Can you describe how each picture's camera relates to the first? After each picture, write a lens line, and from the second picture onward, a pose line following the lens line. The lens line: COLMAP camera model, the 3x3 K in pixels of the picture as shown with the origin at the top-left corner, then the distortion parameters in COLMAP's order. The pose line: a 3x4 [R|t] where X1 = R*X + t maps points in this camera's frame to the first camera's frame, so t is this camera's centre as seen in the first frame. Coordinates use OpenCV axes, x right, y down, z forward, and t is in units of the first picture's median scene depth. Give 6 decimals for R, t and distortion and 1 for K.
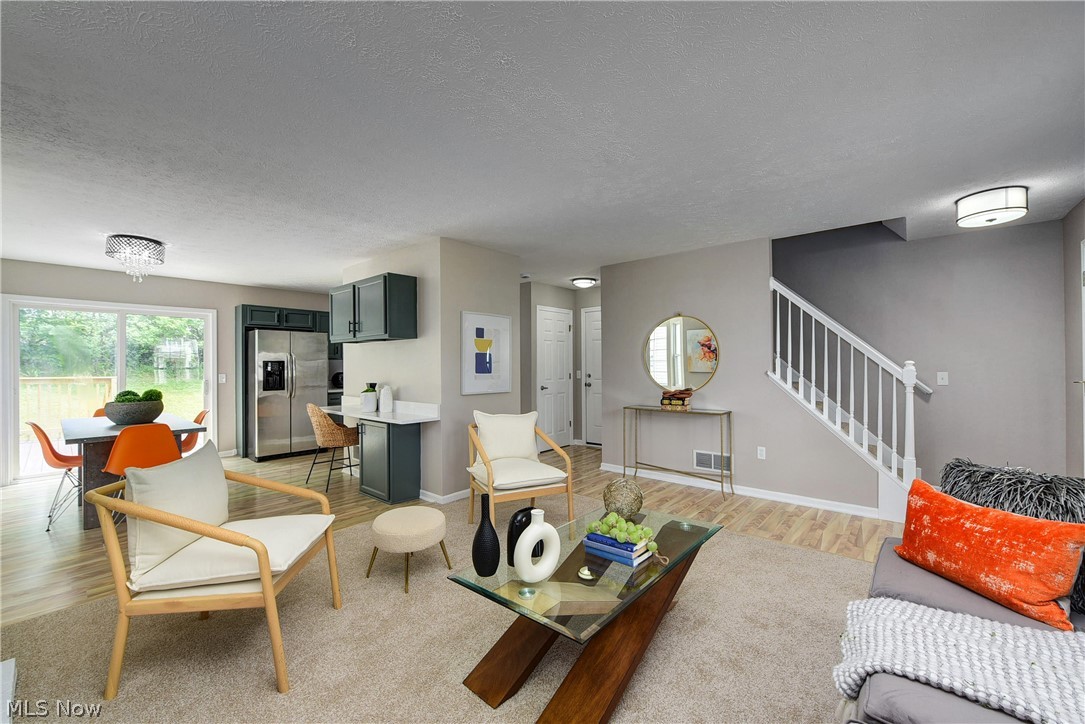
lens RADIAL K [[434.6, 0, 548.0], [0, 434.6, 365.4], [0, 0, 1]] dist [-0.008481, -0.001394]
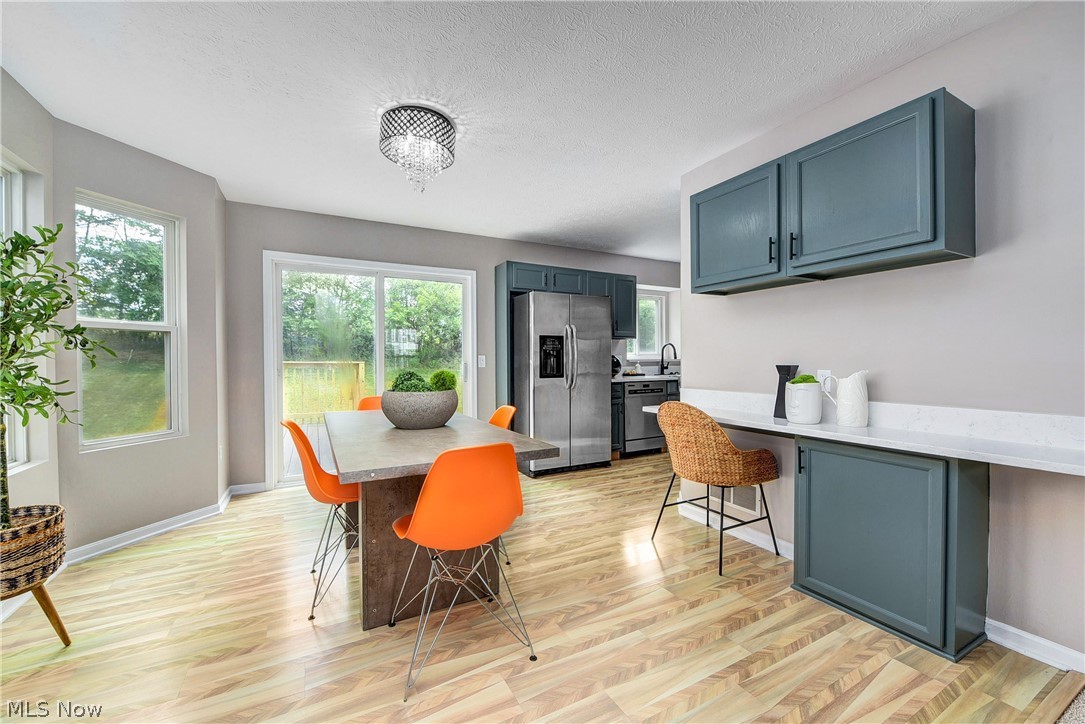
lens RADIAL K [[434.6, 0, 543.7], [0, 434.6, 368.1], [0, 0, 1]] dist [-0.008481, -0.001394]
pose [[0.933869, 0.008834, -0.357507, -0.530147], [-0.001622, 0.999789, 0.020468, 0.036875], [0.357612, -0.018535, 0.933686, 0.452988]]
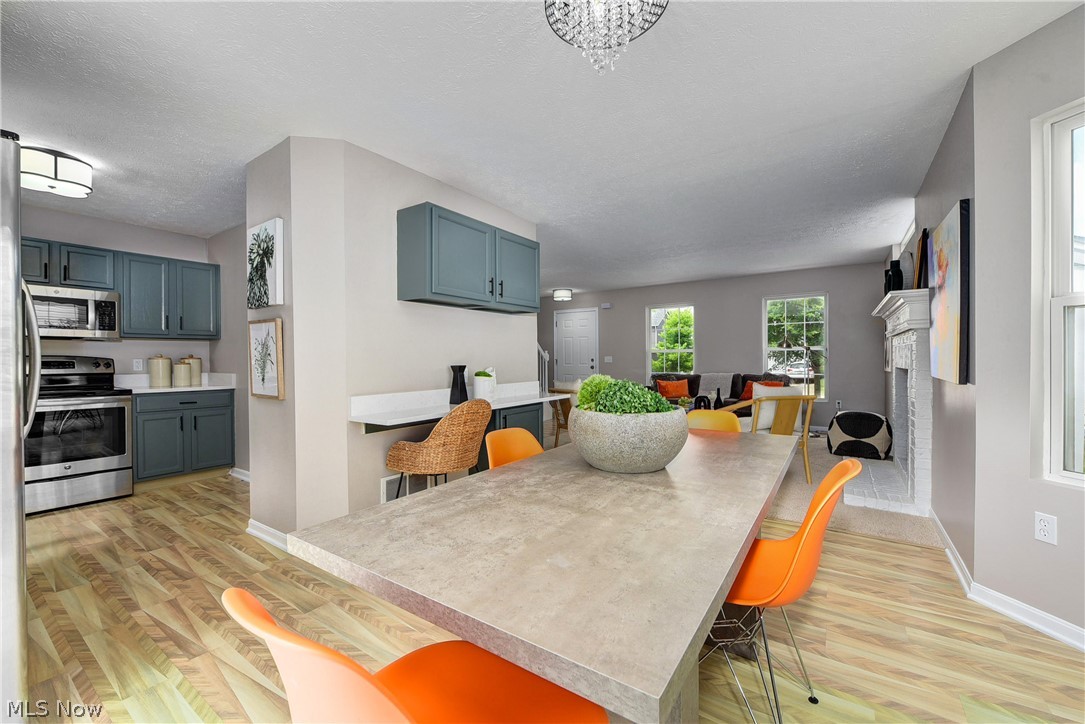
lens RADIAL K [[434.6, 0, 544.9], [0, 434.6, 361.6], [0, 0, 1]] dist [-0.008481, -0.001394]
pose [[-0.109623, 0.001579, 0.993972, -1.205996], [0.012623, 0.999920, -0.000196, 0.038672], [-0.993893, 0.012525, -0.109634, 1.007637]]
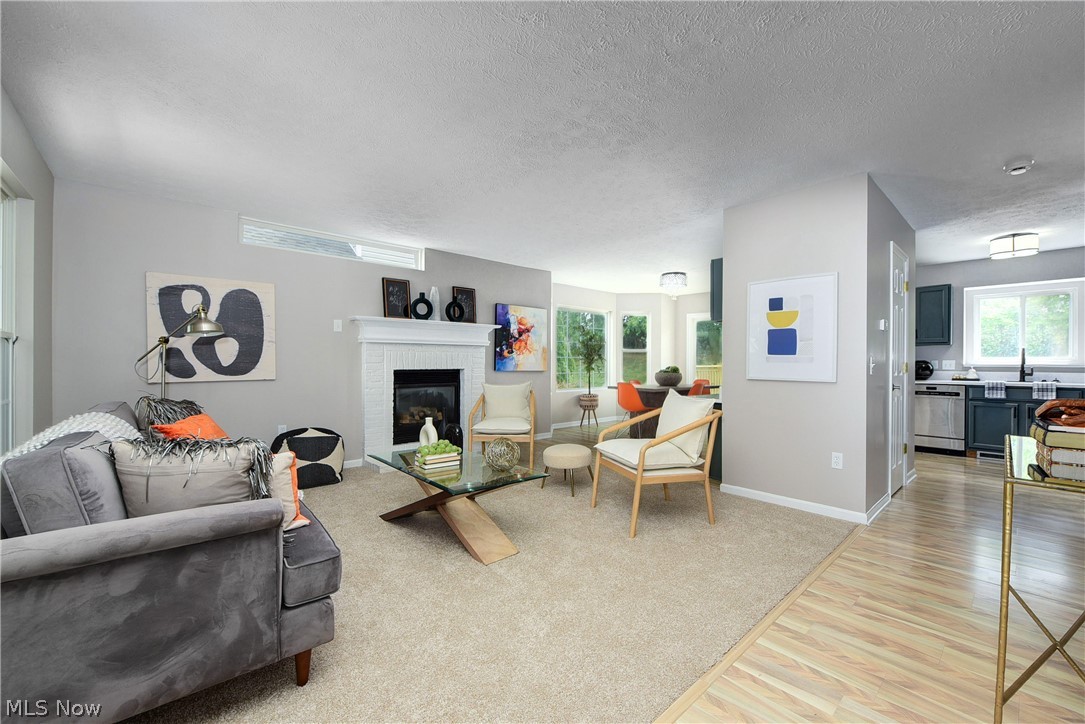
lens RADIAL K [[434.6, 0, 542.9], [0, 434.6, 357.6], [0, 0, 1]] dist [-0.008481, -0.001394]
pose [[-0.134457, -0.001169, -0.990919, 0.694962], [-0.008383, 0.999965, -0.000043, 0.027838], [0.990884, 0.008301, -0.134462, 0.676439]]
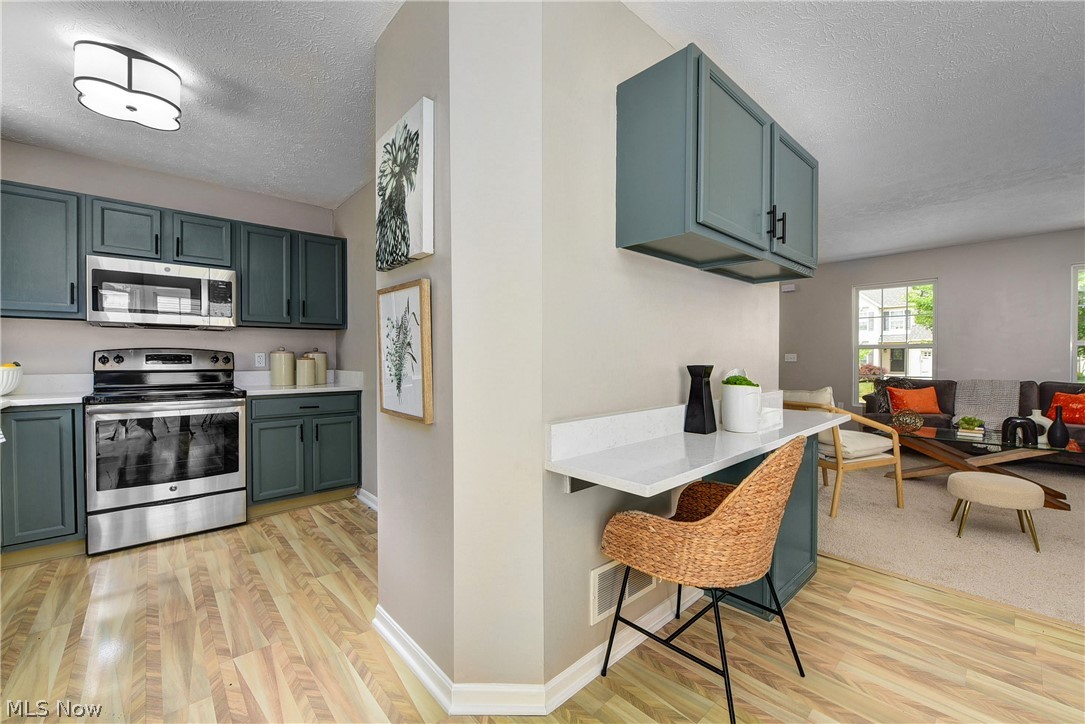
lens RADIAL K [[434.6, 0, 544.9], [0, 434.6, 361.5], [0, 0, 1]] dist [-0.008481, -0.001394]
pose [[0.122154, -0.004028, 0.992503, -0.889509], [0.003993, 0.999986, 0.003567, 0.036793], [-0.992503, 0.003528, 0.122169, 1.176634]]
